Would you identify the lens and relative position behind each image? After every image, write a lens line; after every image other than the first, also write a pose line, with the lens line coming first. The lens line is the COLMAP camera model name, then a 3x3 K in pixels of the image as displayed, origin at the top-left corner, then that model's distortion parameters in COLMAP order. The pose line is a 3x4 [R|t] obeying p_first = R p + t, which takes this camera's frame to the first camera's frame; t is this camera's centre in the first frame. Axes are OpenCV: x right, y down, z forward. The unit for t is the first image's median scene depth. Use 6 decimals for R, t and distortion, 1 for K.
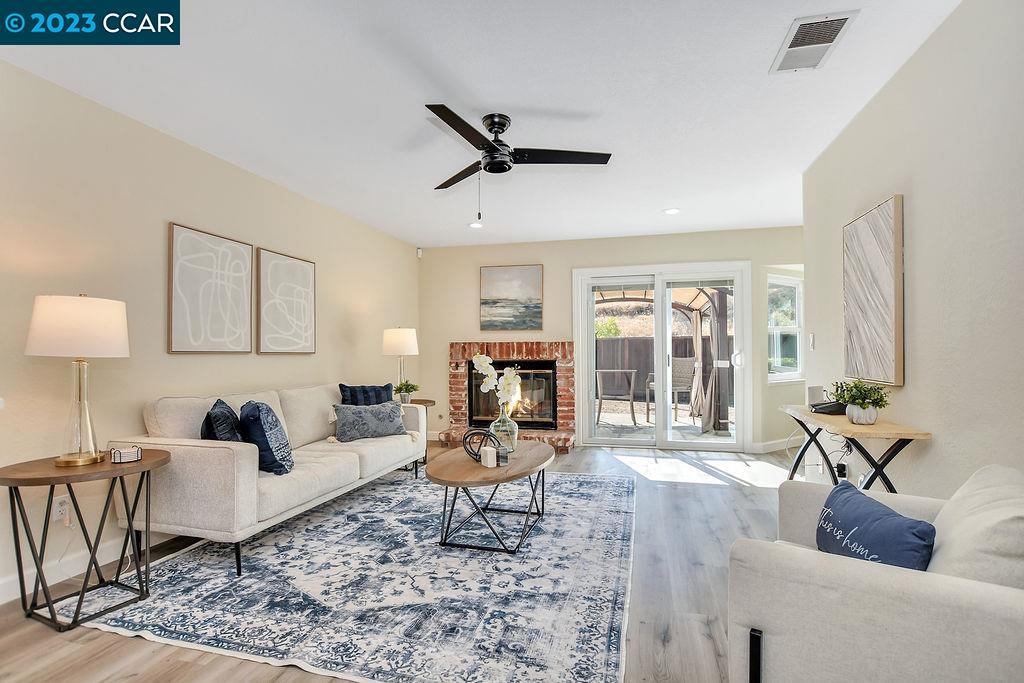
lens RADIAL K [[470.9, 0, 508.9], [0, 470.9, 341.7], [0, 0, 1]] dist [0.002170, 0.000105]
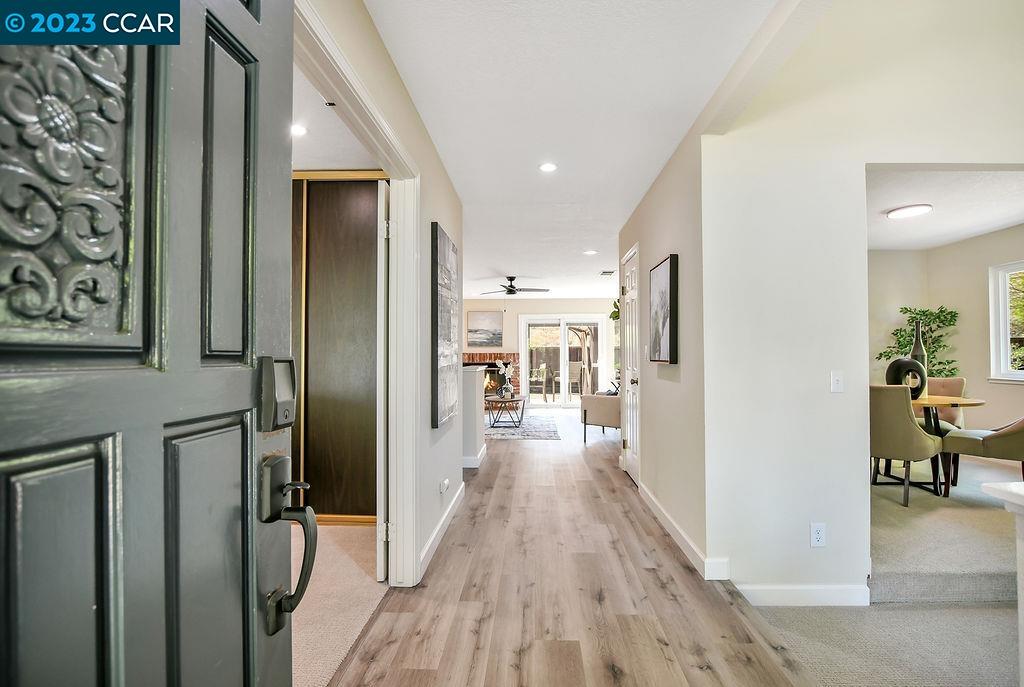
lens RADIAL K [[446.3, 0, 514.7], [0, 446.3, 346.1], [0, 0, 1]] dist [-0.000078, 0.000000]
pose [[0.977391, 0.003618, 0.211407, -0.248752], [-0.003208, 0.999992, -0.002284, -0.022639], [-0.211414, 0.001554, 0.977395, -0.720766]]
